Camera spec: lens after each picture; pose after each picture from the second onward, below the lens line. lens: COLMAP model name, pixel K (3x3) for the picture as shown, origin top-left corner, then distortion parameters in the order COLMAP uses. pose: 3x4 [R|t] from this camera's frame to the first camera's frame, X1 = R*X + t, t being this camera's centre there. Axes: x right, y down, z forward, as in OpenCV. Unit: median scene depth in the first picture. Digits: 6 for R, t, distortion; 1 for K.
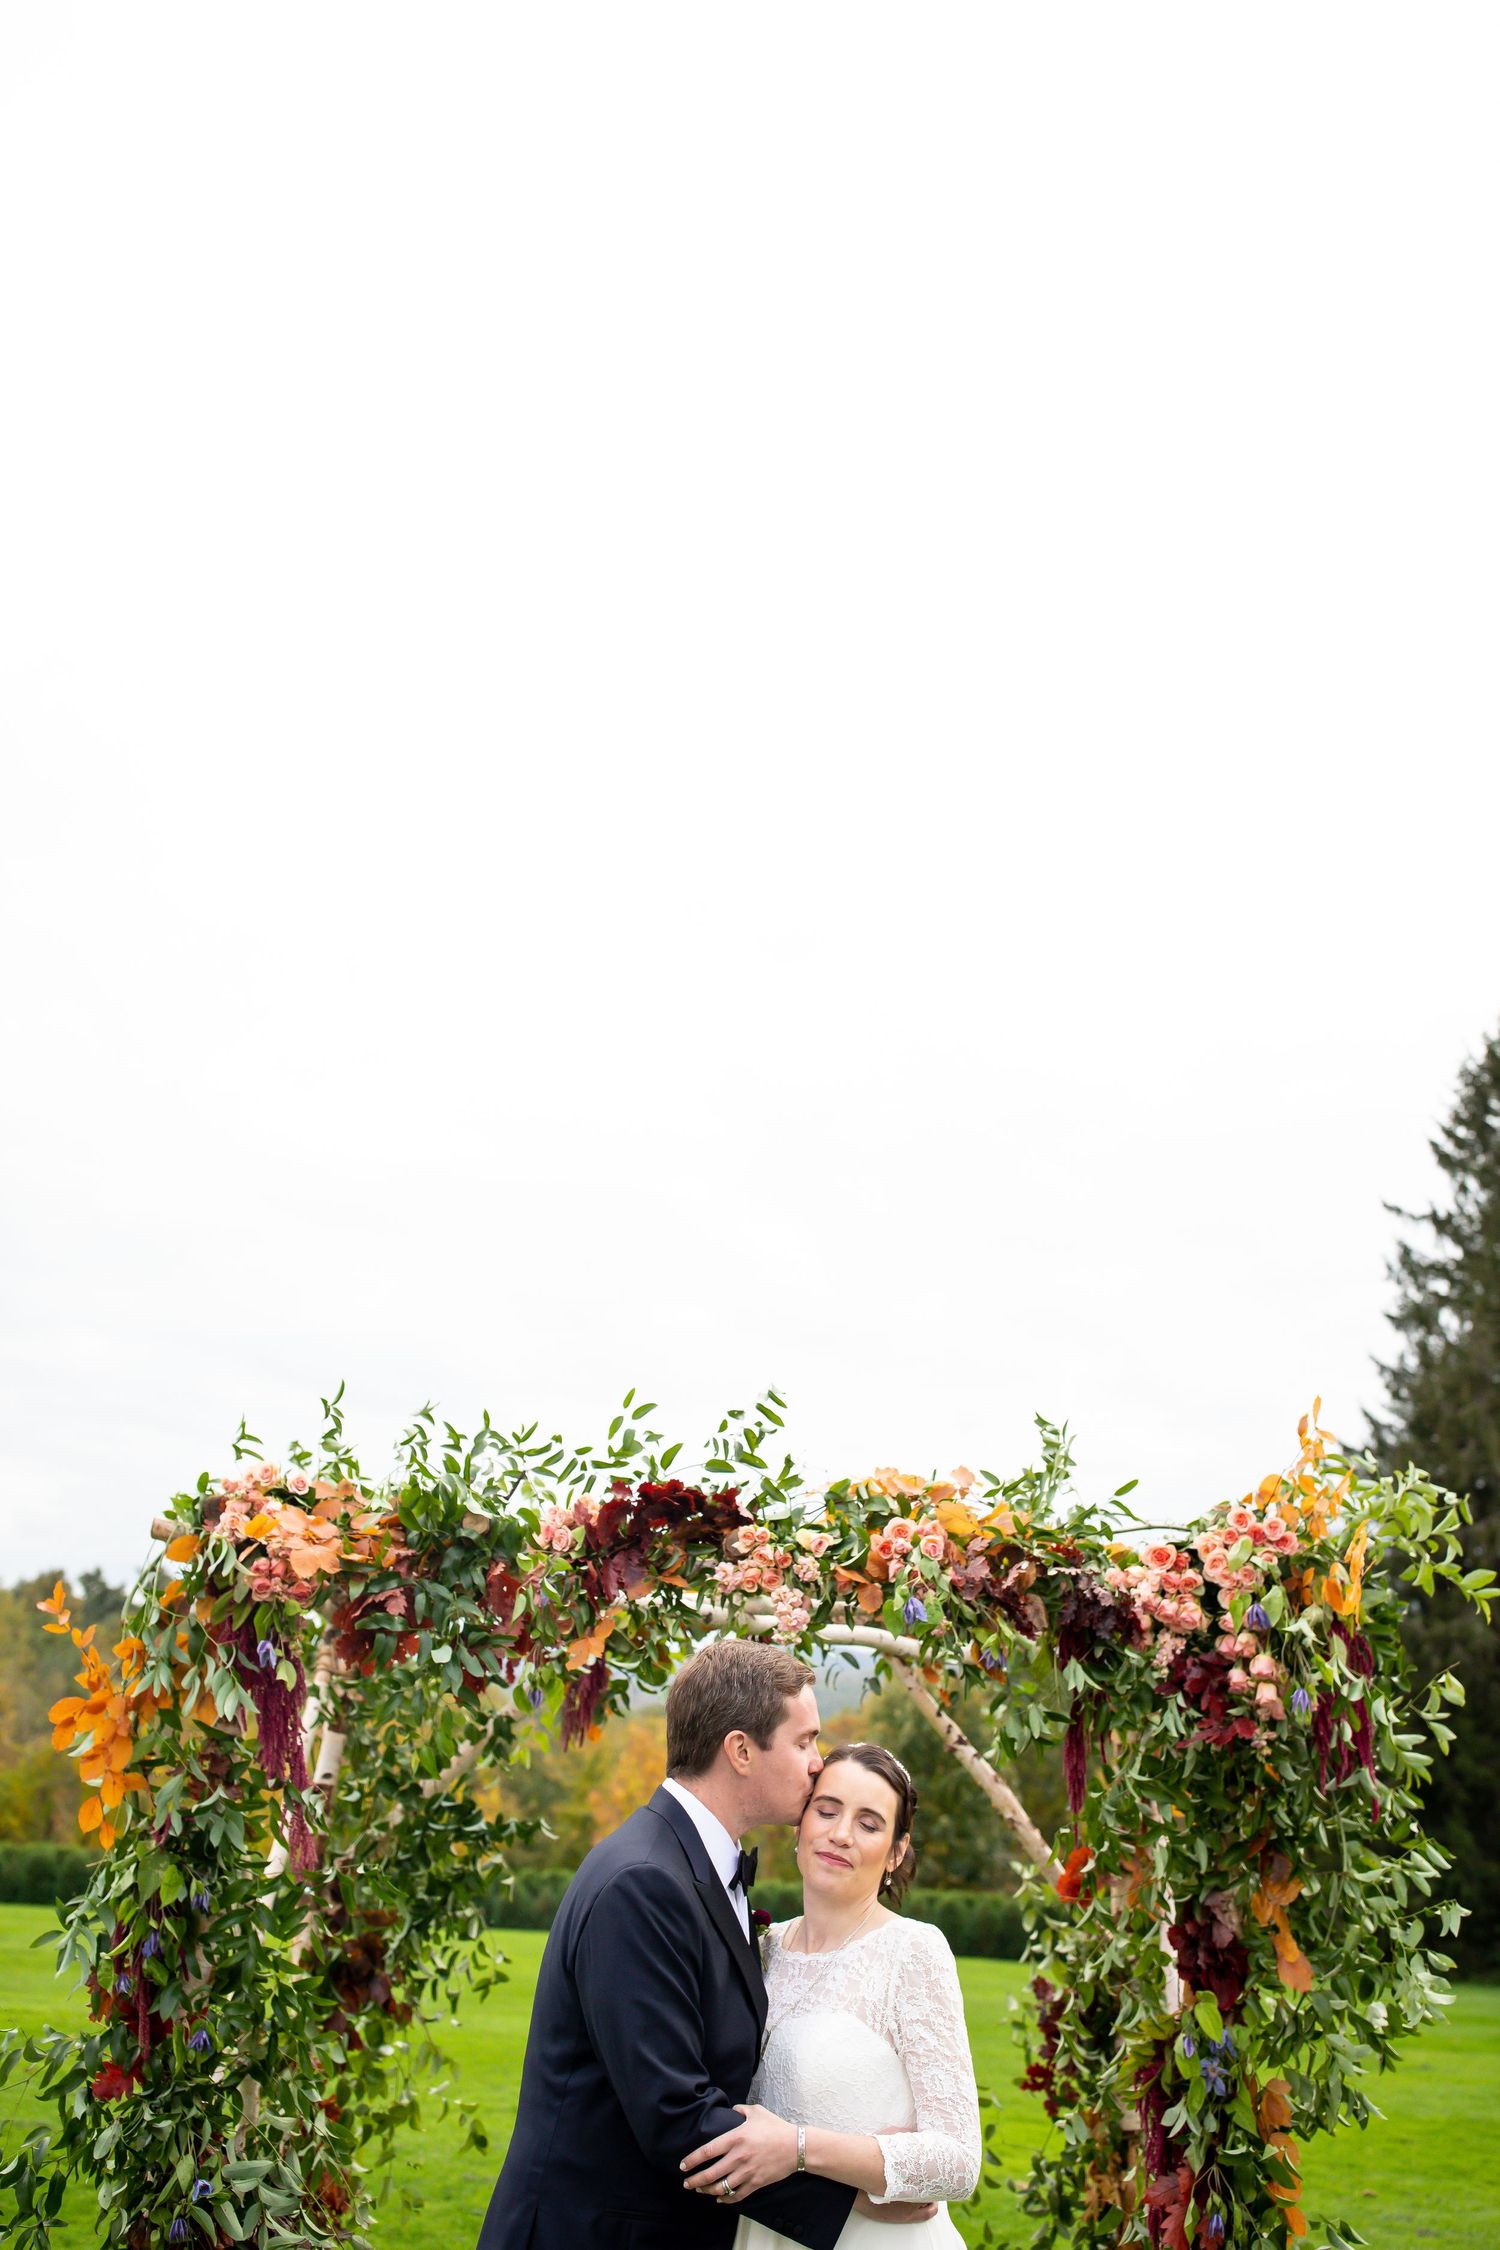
lens RADIAL K [[2197.5, 0, 758.4], [0, 2197.5, 1119.7], [0, 0, 1]] dist [-0.004810, 0.000000]
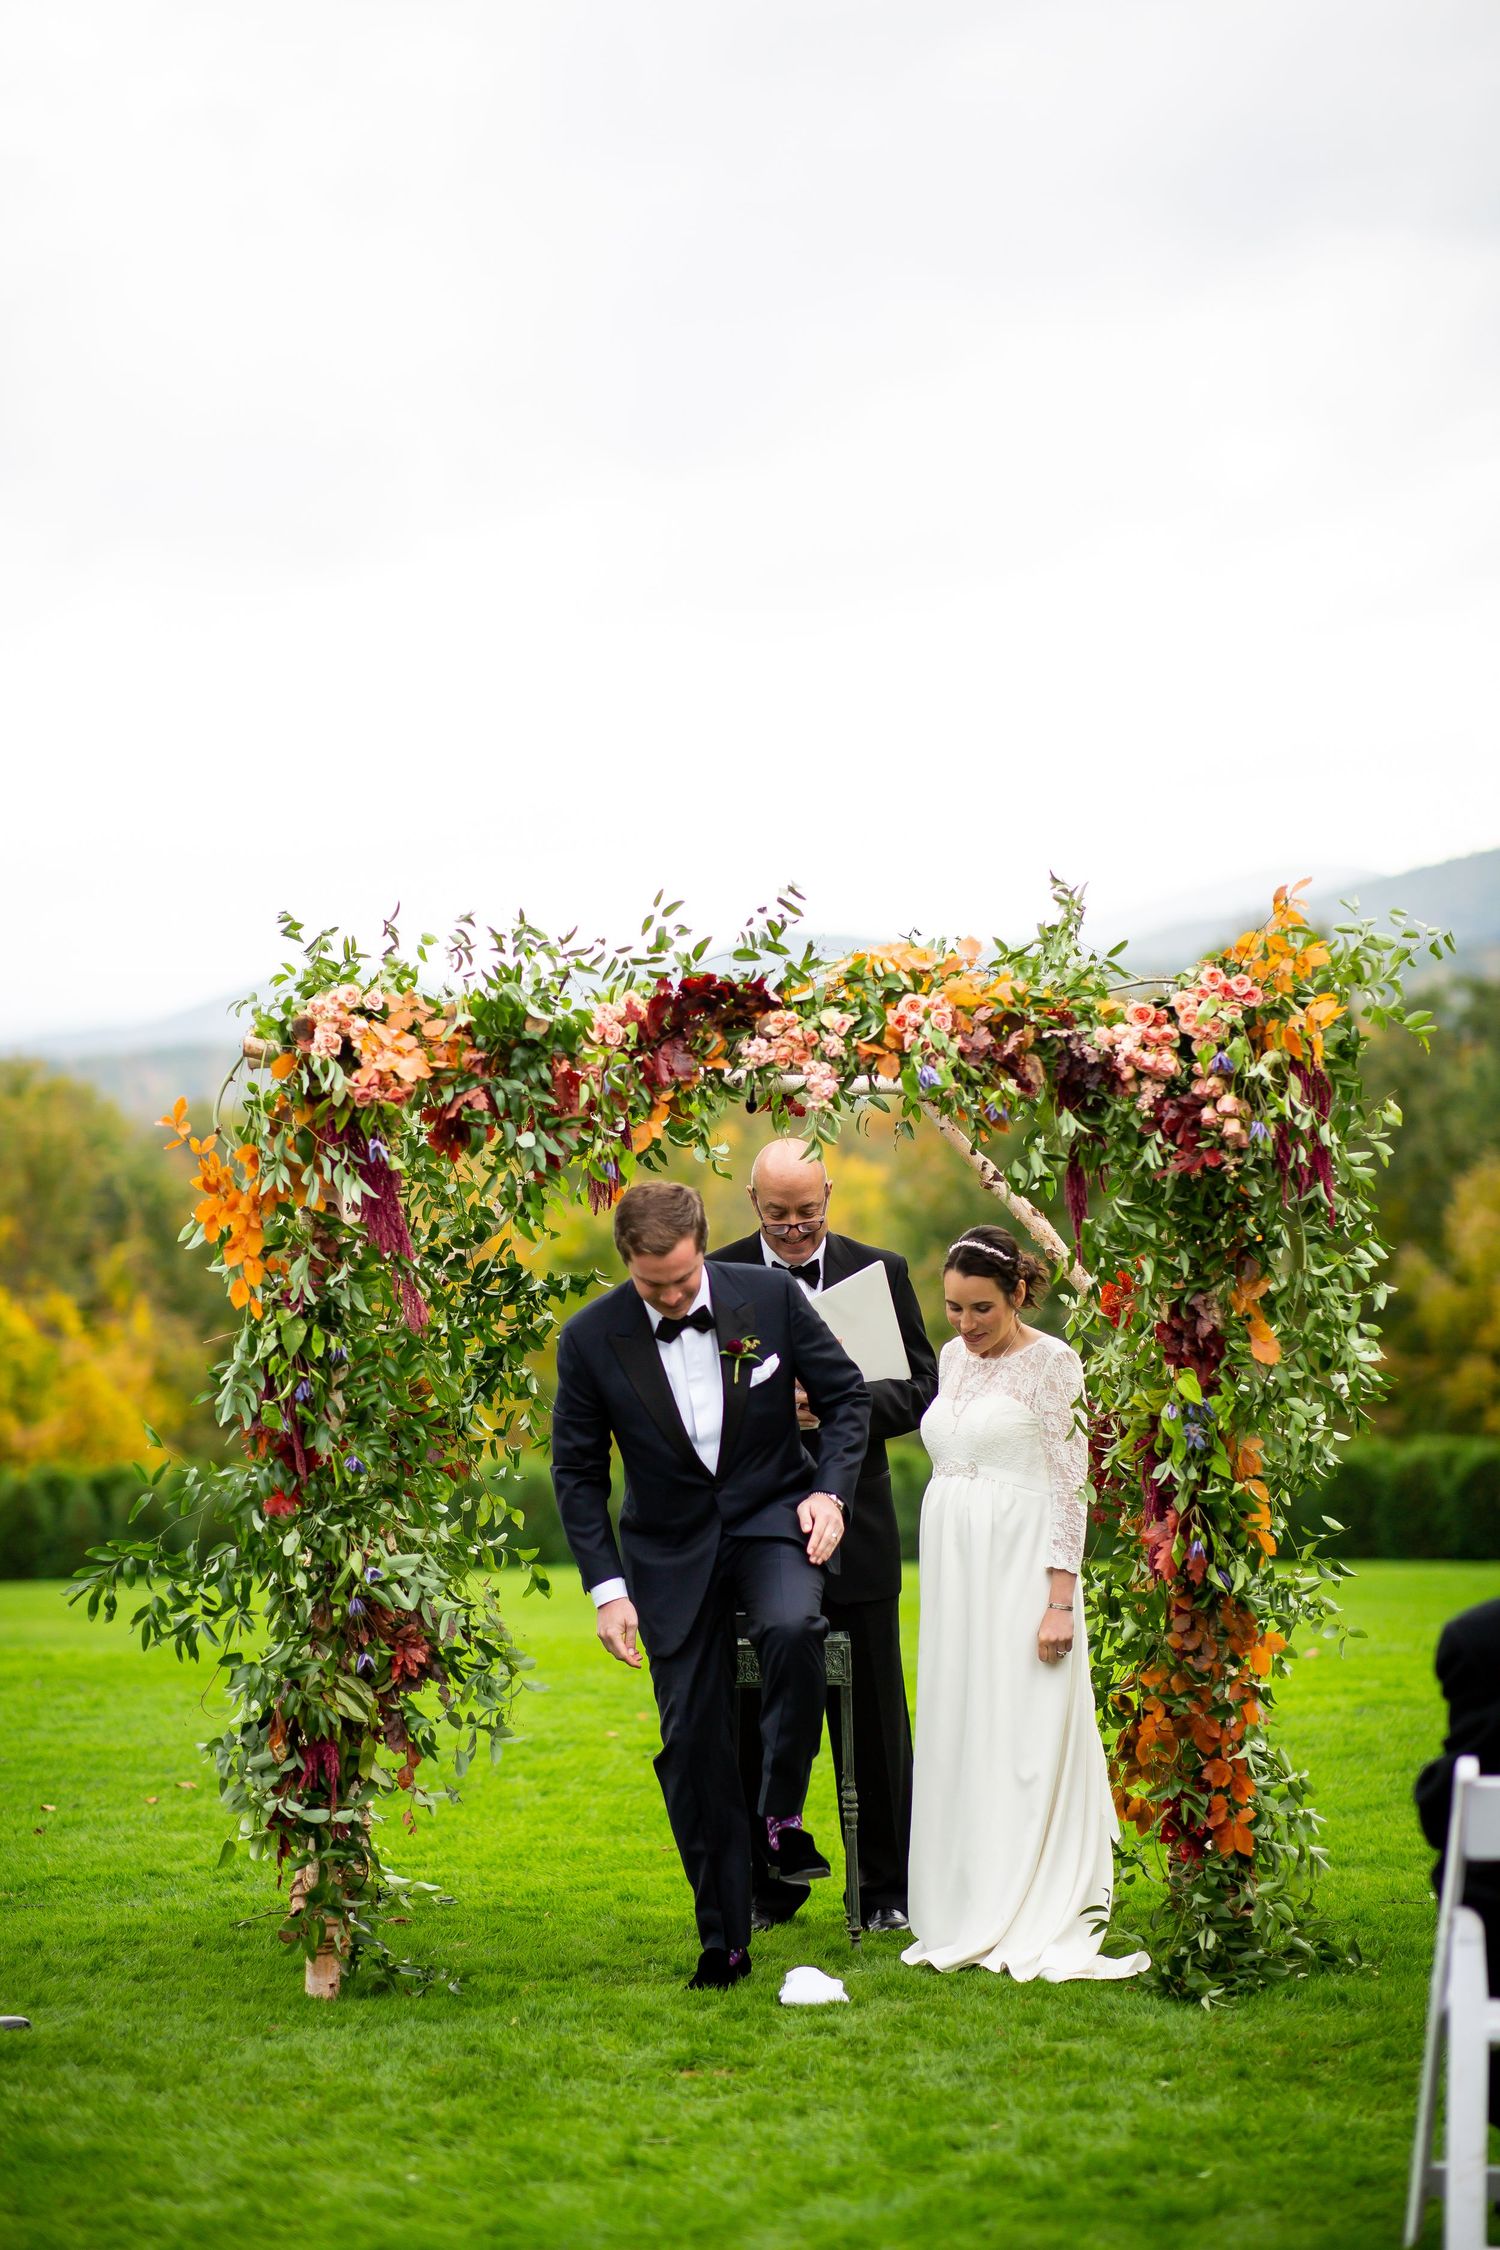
lens RADIAL K [[5463.3, 0, 749.8], [0, 5463.3, 1124.8], [0, 0, 1]] dist [0.045817, 0.000000]
pose [[0.997768, -0.065804, 0.011392, -0.056055], [0.060430, 0.962226, 0.265459, -0.514762], [-0.028430, -0.264178, 0.964055, -1.753773]]
